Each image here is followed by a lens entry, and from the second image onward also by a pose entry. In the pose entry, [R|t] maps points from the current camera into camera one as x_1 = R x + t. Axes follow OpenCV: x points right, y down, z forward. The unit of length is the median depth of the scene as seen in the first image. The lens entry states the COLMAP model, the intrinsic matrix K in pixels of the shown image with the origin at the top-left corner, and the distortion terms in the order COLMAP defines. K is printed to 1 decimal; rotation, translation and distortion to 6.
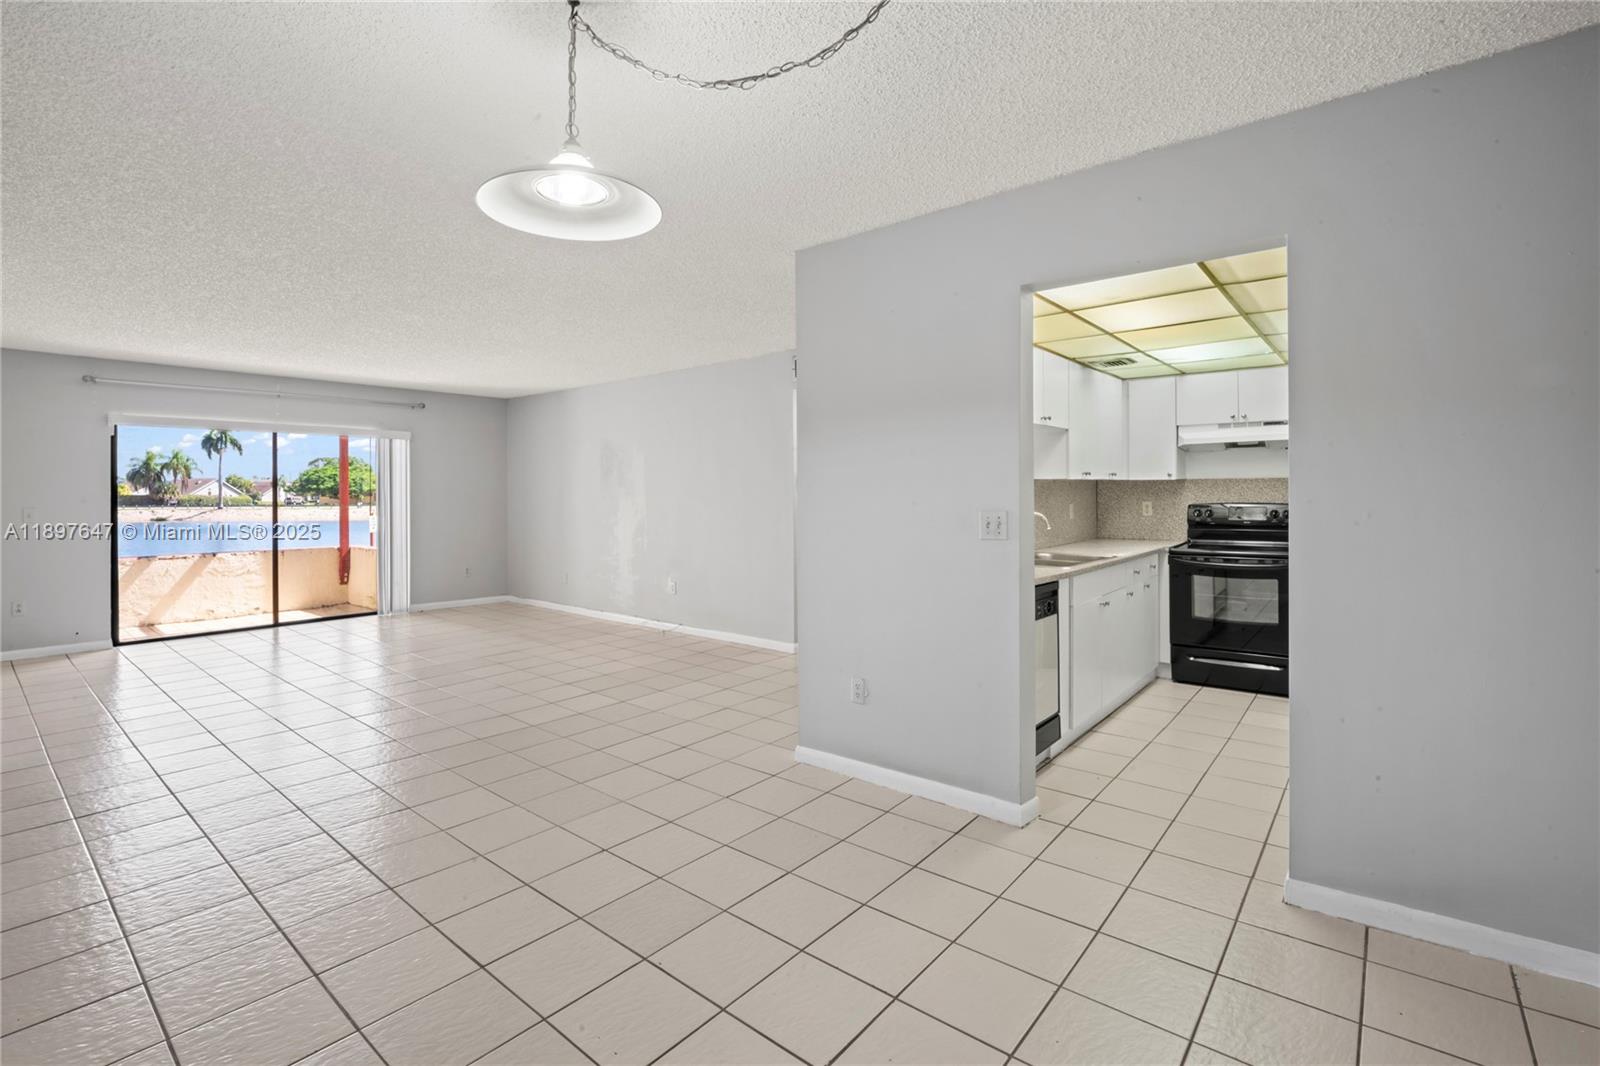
lens RADIAL K [[765.8, 0, 800.6], [0, 765.8, 503.0], [0, 0, 1]] dist [0.001758, 0.000098]
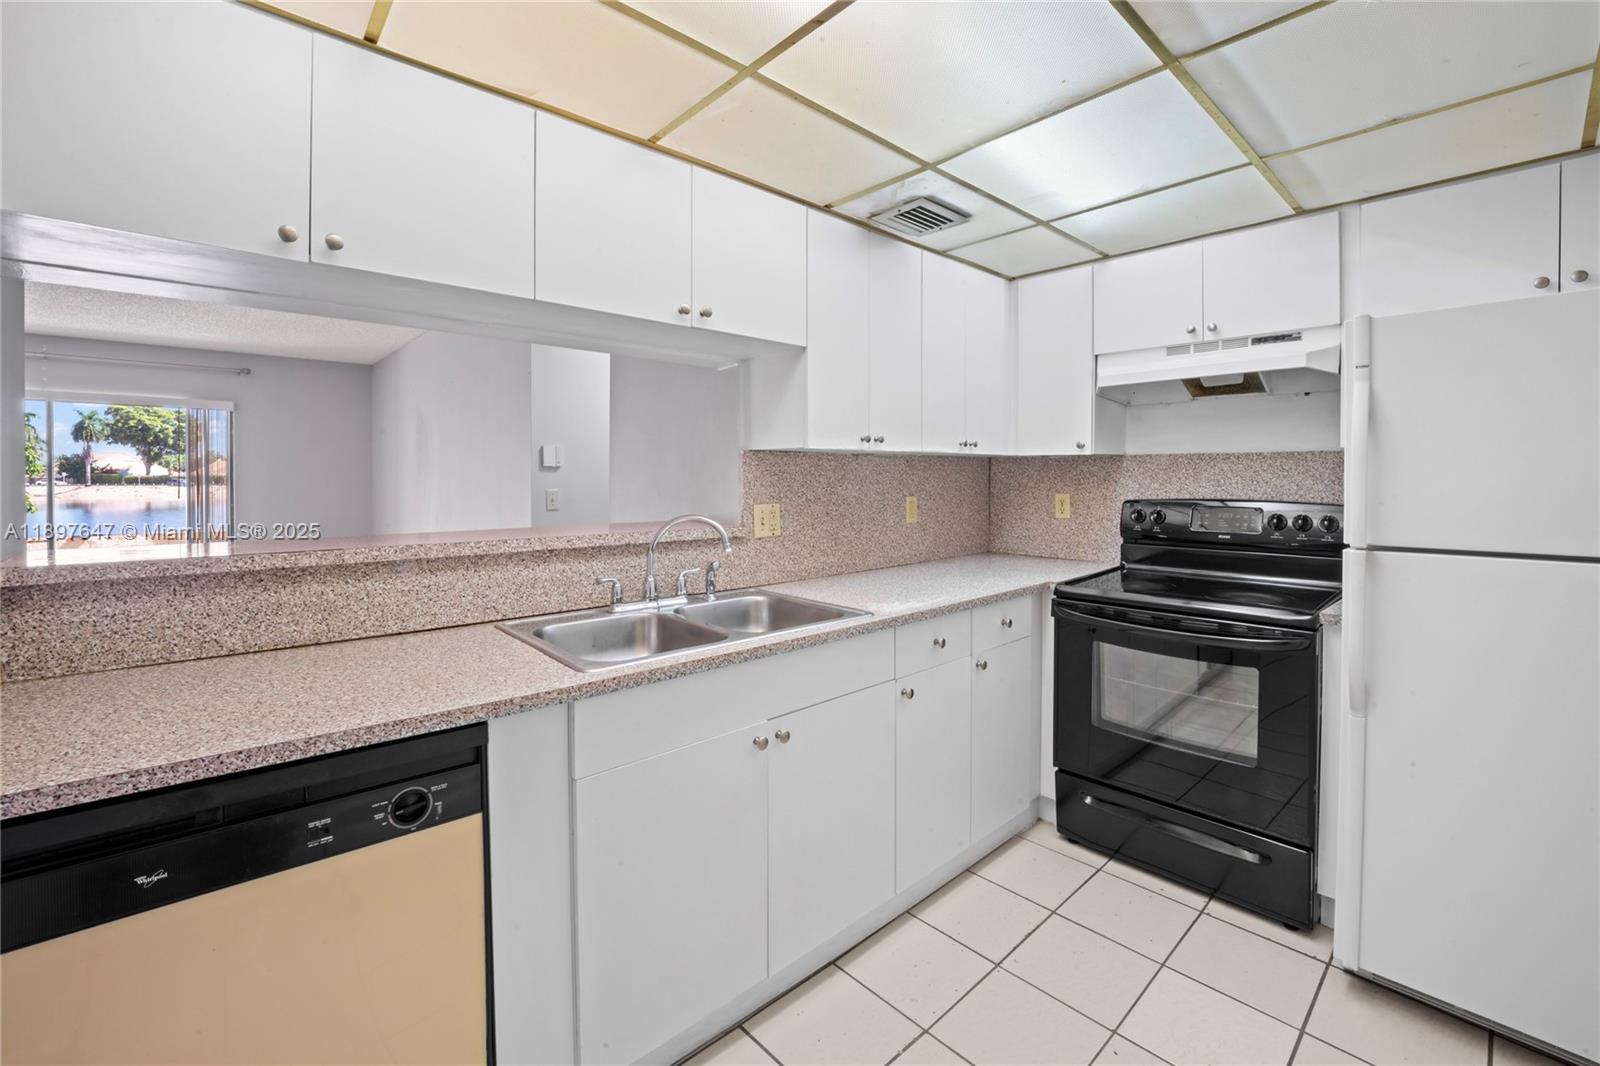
lens RADIAL K [[722.6, 0, 797.6], [0, 722.6, 501.4], [0, 0, 1]] dist [-0.001358, -0.000381]
pose [[0.988280, 0.009321, -0.152368, 0.361662], [-0.005371, 0.999639, 0.026314, -0.009972], [0.152559, -0.025187, 0.987973, 0.460329]]
